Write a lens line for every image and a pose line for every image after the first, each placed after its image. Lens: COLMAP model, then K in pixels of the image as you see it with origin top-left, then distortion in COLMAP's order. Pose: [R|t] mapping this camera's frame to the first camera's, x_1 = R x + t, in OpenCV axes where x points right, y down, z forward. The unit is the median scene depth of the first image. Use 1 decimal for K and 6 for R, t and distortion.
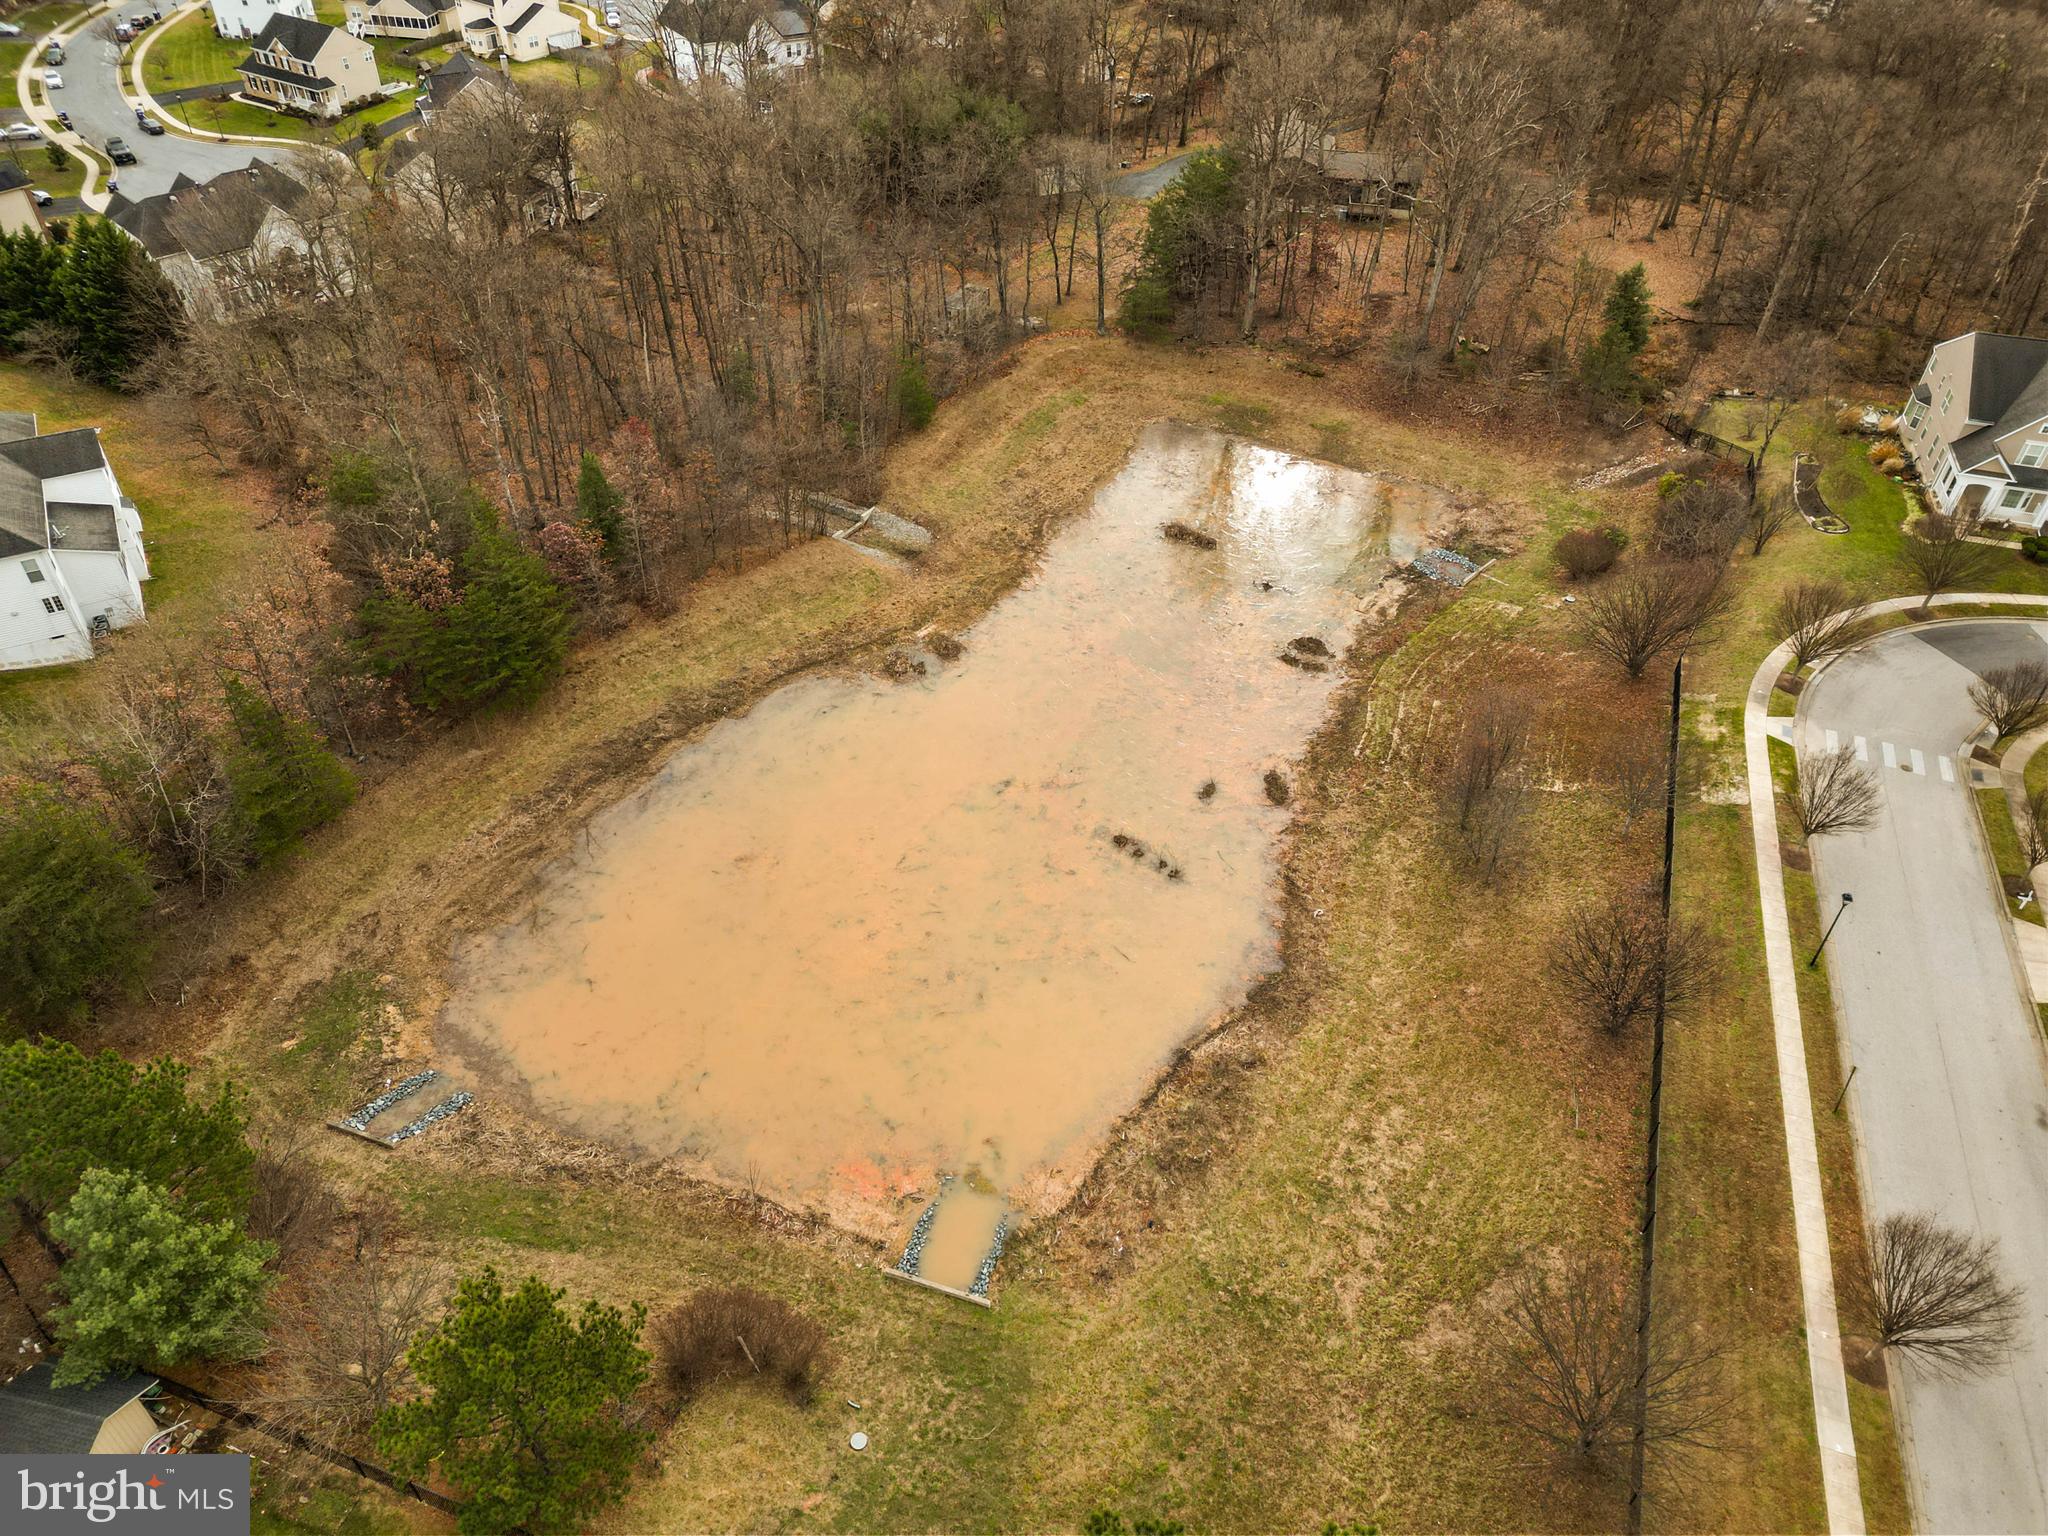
lens RADIAL K [[1424.2, 0, 1013.4], [0, 1424.2, 760.4], [0, 0, 1]] dist [0.066450, -0.045869]
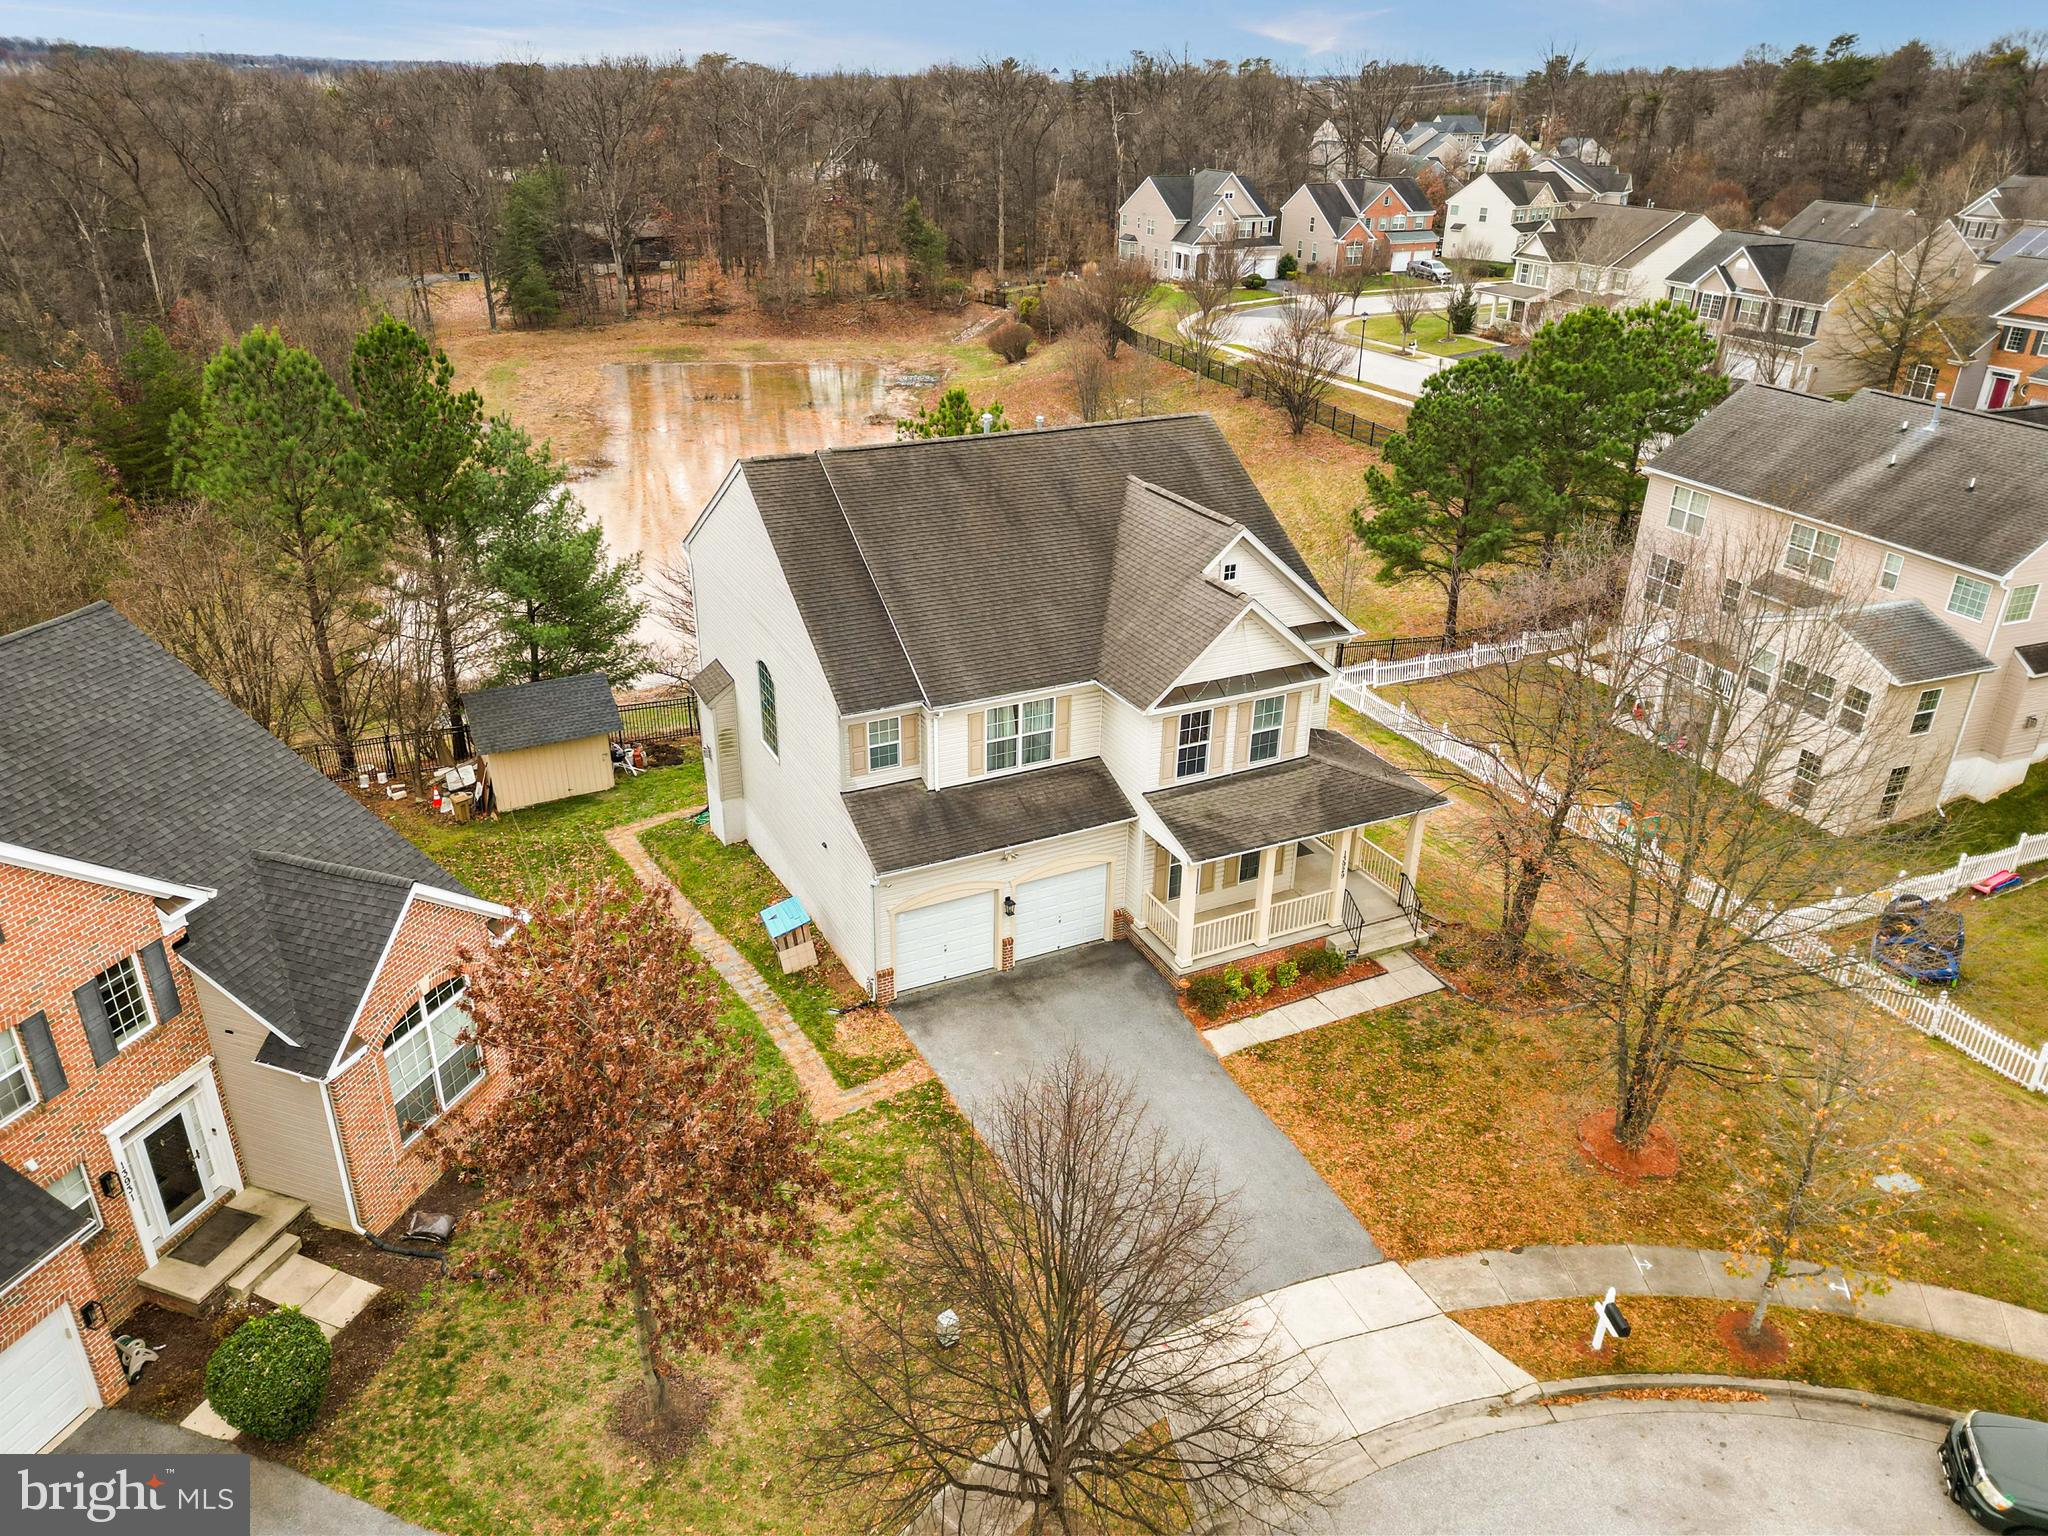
lens RADIAL K [[1424.2, 0, 1017.8], [0, 1424.2, 751.1], [0, 0, 1]] dist [0.066450, -0.045869]
pose [[0.764717, -0.288423, 0.576212, -0.548557], [0.419613, 0.901537, -0.105623, 0.401590], [-0.489012, 0.322557, 0.810447, 0.083444]]
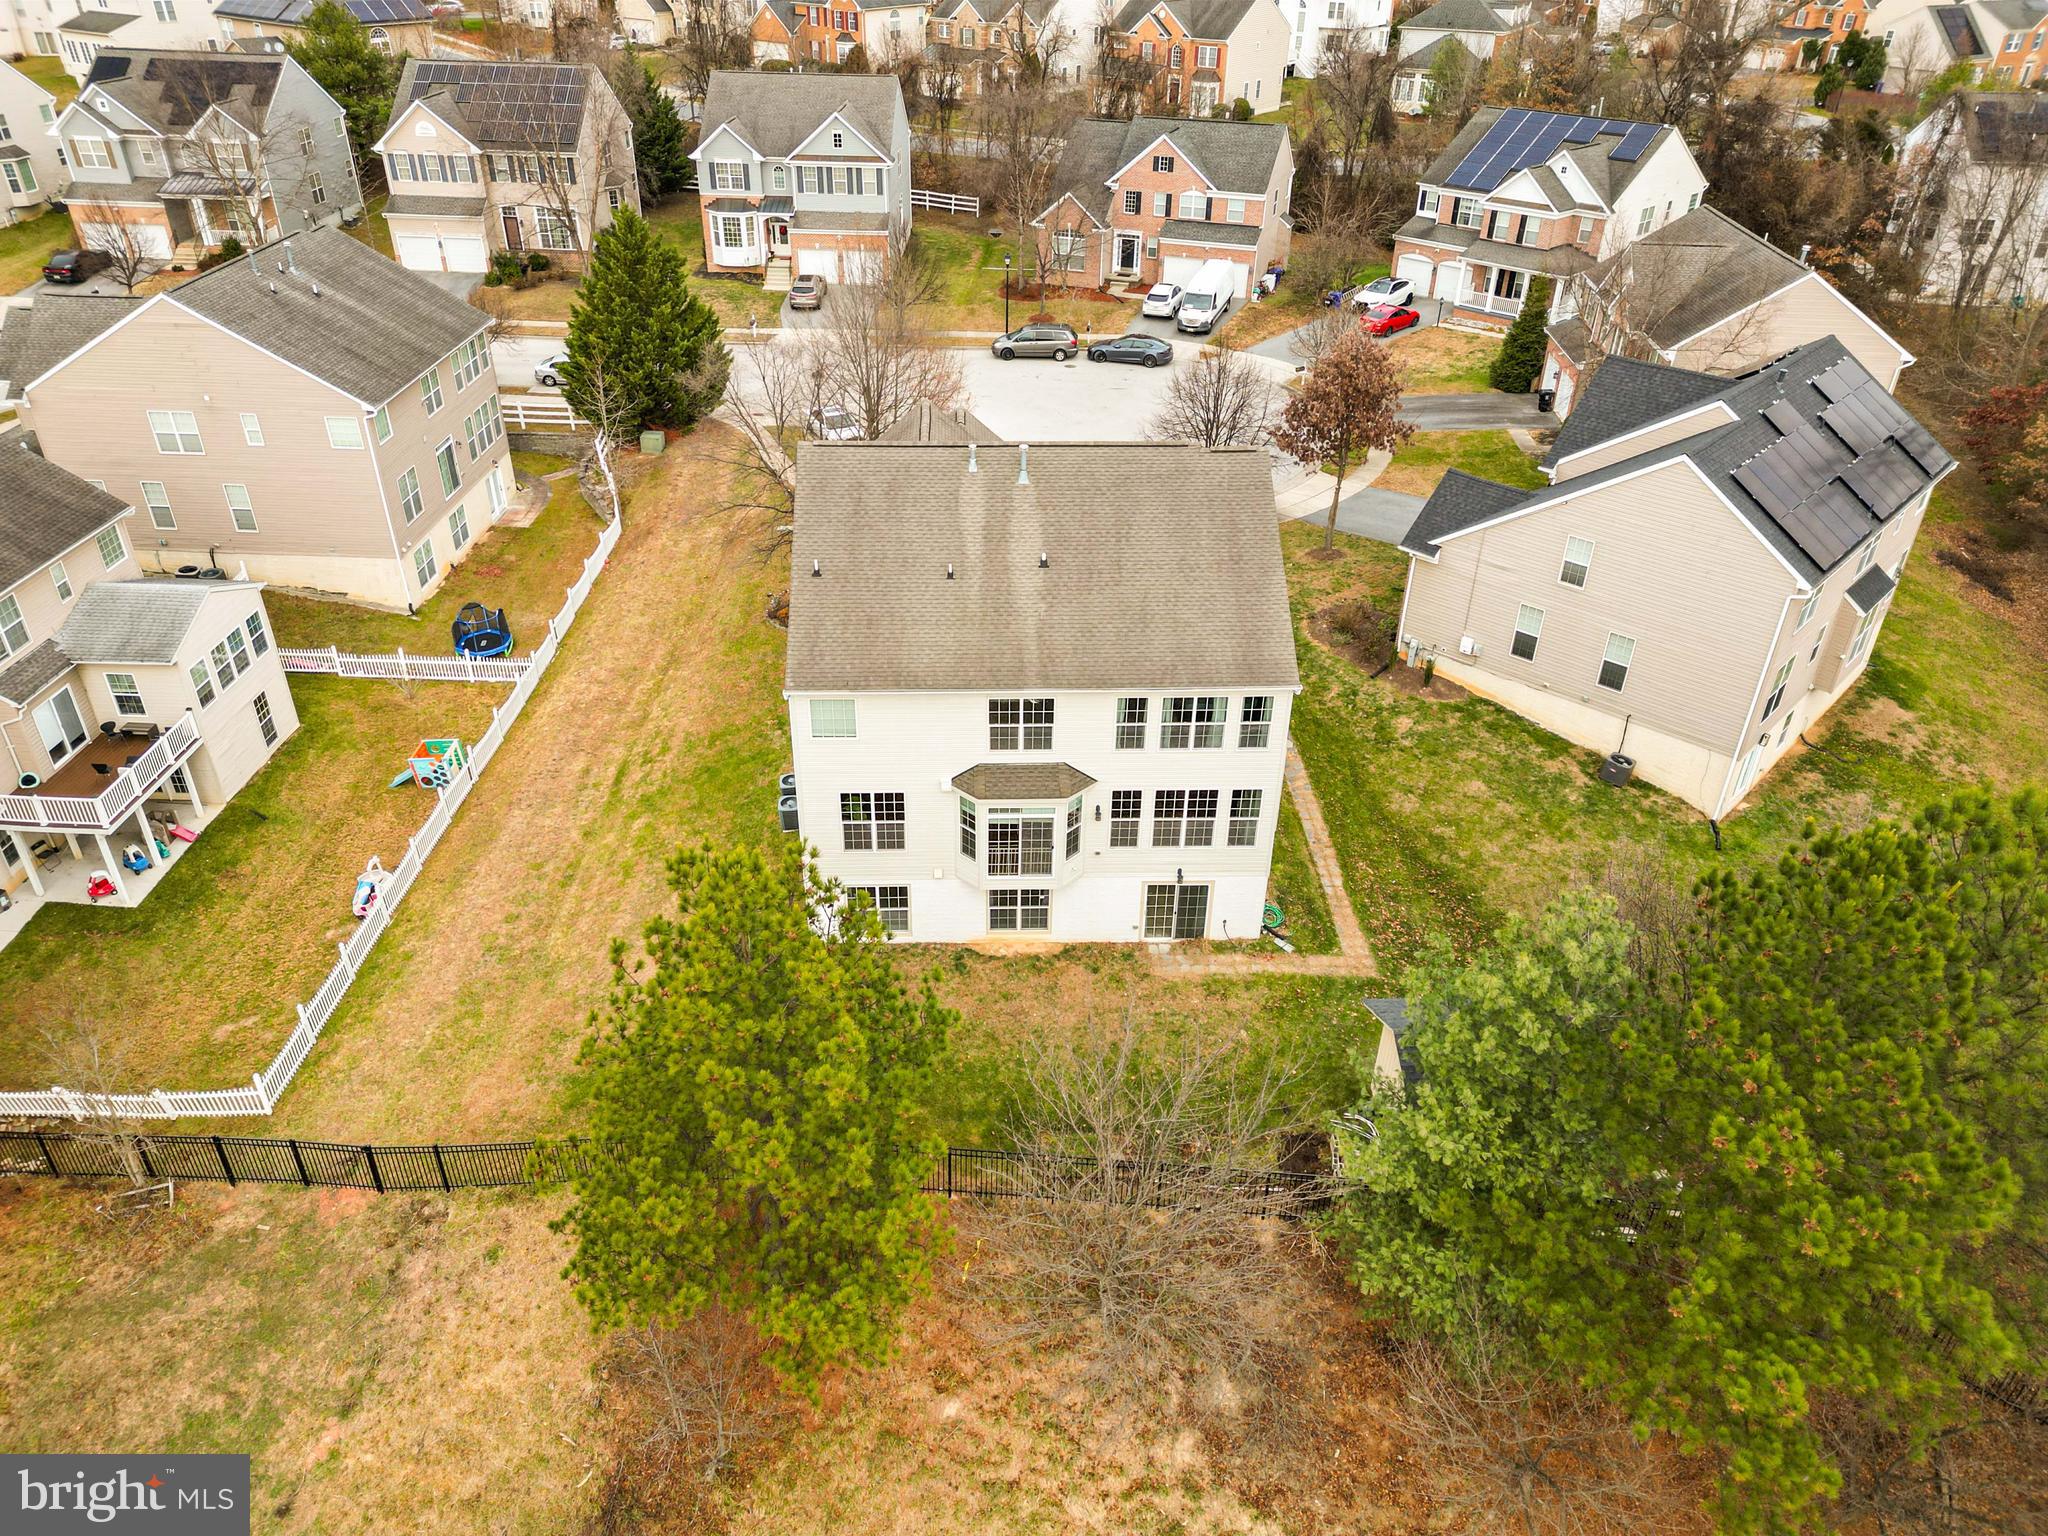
lens RADIAL K [[1424.2, 0, 1018.7], [0, 1424.2, 763.5], [0, 0, 1]] dist [0.066450, -0.045869]
pose [[-0.958965, 0.115982, -0.258716, -0.173254], [-0.210046, 0.322292, 0.923043, -0.088388], [0.190438, 0.939509, -0.284705, 0.592413]]
